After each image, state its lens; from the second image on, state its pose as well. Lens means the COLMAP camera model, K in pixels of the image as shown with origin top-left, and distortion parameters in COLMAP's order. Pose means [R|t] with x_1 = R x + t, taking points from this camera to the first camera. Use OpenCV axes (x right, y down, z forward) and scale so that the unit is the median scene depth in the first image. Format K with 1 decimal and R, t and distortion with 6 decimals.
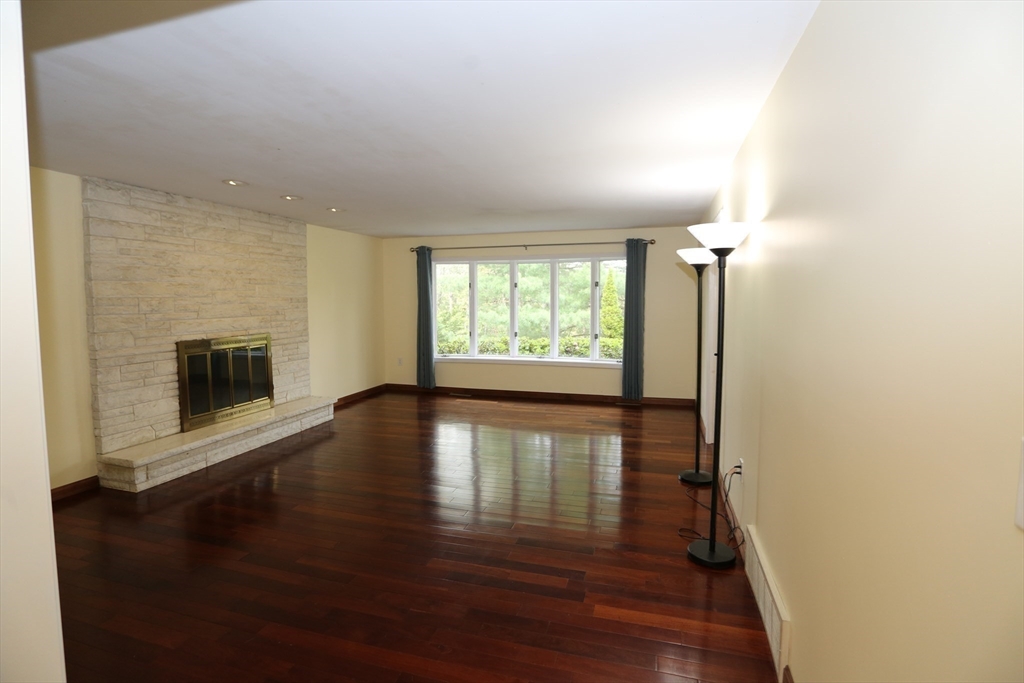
lens RADIAL K [[505.3, 0, 514.5], [0, 505.3, 343.7], [0, 0, 1]] dist [0.001746, 0.000291]
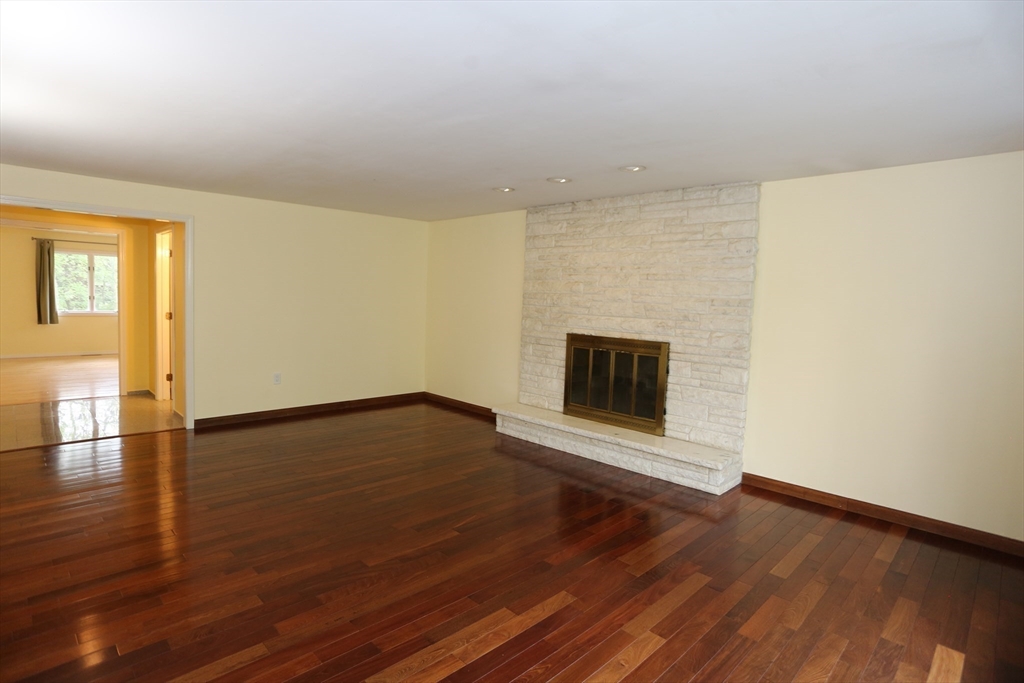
lens RADIAL K [[531.3, 0, 514.8], [0, 531.3, 337.3], [0, 0, 1]] dist [-0.030400, -0.000180]
pose [[-0.471458, 0.056910, -0.880050, 0.390600], [-0.113037, 0.985785, 0.124304, -0.115880], [0.874614, 0.158083, -0.458323, 1.303281]]
